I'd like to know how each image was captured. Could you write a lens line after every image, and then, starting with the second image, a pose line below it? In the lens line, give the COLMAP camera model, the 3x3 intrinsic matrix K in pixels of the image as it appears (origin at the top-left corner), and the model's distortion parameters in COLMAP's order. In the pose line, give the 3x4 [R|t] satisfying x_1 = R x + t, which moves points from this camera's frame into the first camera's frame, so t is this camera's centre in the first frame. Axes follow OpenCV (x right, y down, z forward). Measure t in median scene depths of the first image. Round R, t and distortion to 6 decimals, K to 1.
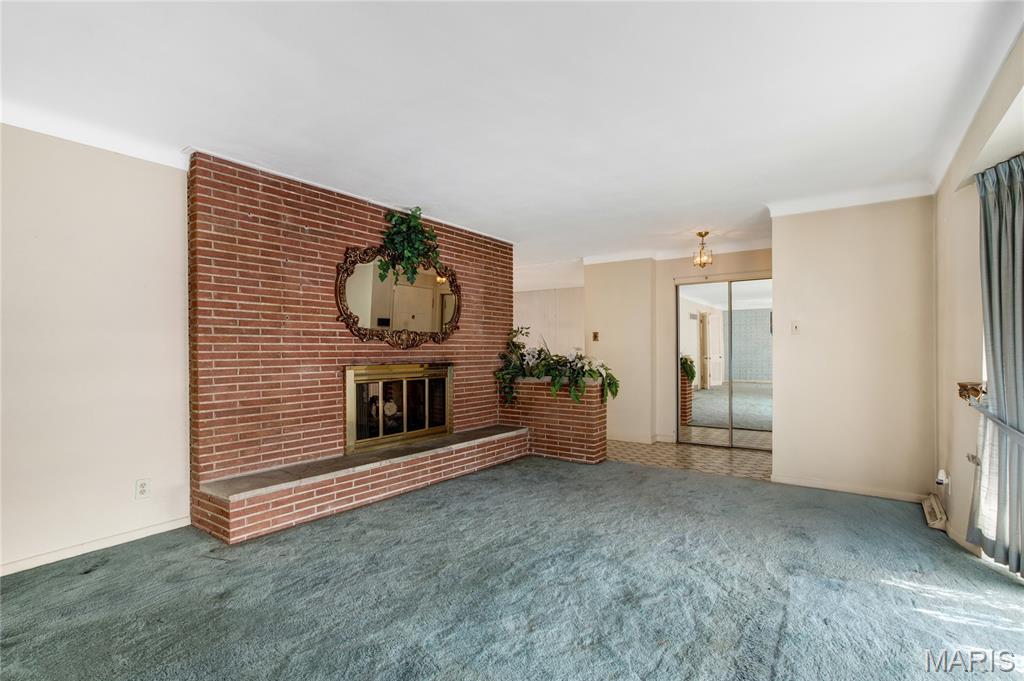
lens RADIAL K [[512.5, 0, 512.2], [0, 512.5, 346.8], [0, 0, 1]] dist [-0.038950, 0.000449]
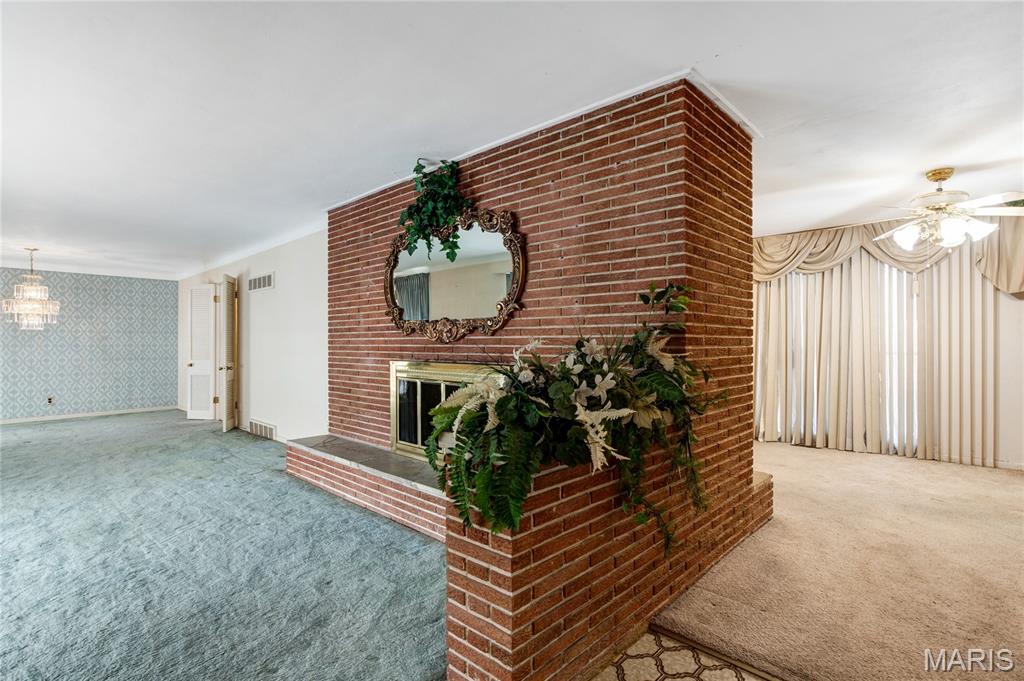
lens RADIAL K [[512.5, 0, 512.2], [0, 512.5, 346.8], [0, 0, 1]] dist [-0.038950, 0.000449]
pose [[-0.156672, 0.004433, -0.987641, 0.473022], [0.002070, 0.999989, 0.004160, 0.005721], [0.987649, -0.001392, -0.156679, 1.078229]]
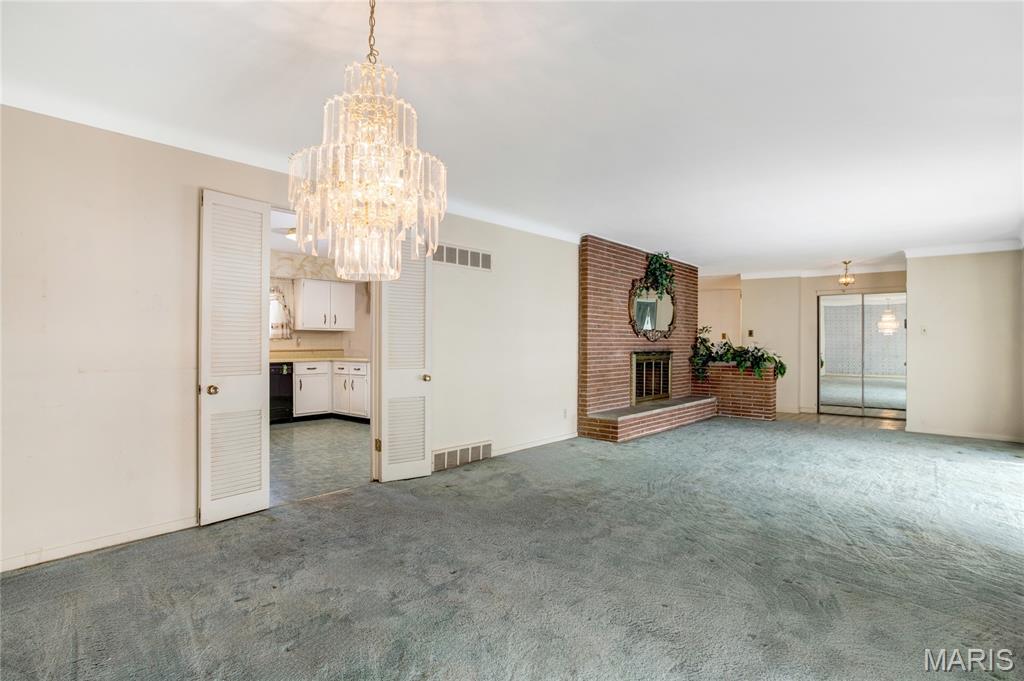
lens RADIAL K [[546.8, 0, 513.6], [0, 546.8, 337.7], [0, 0, 1]] dist [0.001318, 0.001081]
pose [[0.996381, 0.010080, -0.084398, -0.441103], [-0.010178, 0.999948, -0.000730, -0.002120], [0.084386, 0.001586, 0.996432, -0.624813]]
